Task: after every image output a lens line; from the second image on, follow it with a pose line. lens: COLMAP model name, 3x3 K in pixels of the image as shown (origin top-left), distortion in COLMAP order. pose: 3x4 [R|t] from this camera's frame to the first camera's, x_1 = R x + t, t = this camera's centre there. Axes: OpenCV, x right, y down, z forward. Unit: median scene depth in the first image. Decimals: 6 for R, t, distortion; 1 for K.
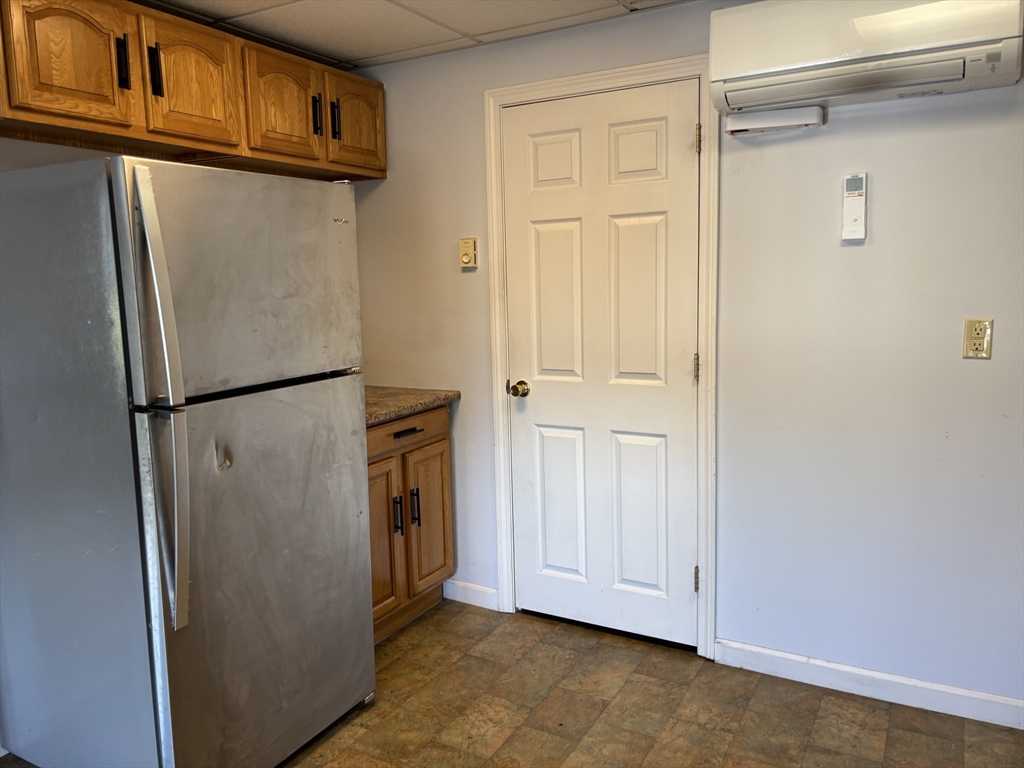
lens RADIAL K [[767.8, 0, 512.0], [0, 767.8, 384.0], [0, 0, 1]] dist [0.050217, -0.054865]
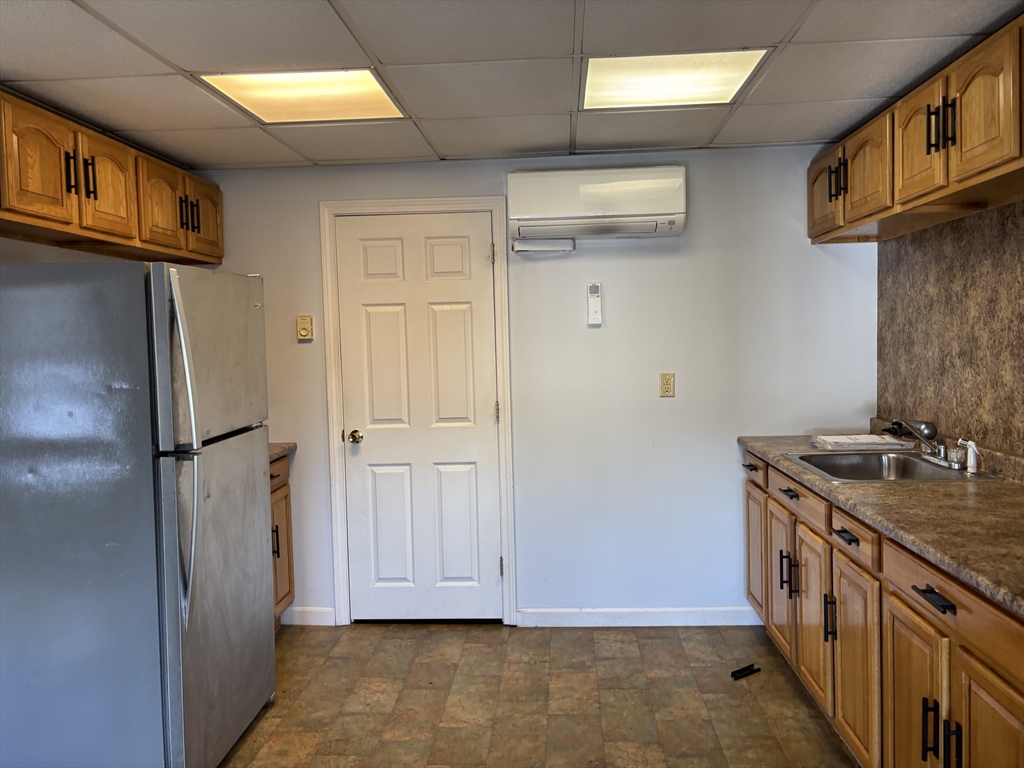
lens RADIAL K [[767.8, 0, 512.0], [0, 767.8, 384.0], [0, 0, 1]] dist [0.050217, -0.054865]
pose [[0.899167, -0.024958, 0.436894, -0.351278], [0.061523, 0.995666, -0.069742, 0.028001], [-0.433260, 0.089589, 0.896805, -0.274953]]
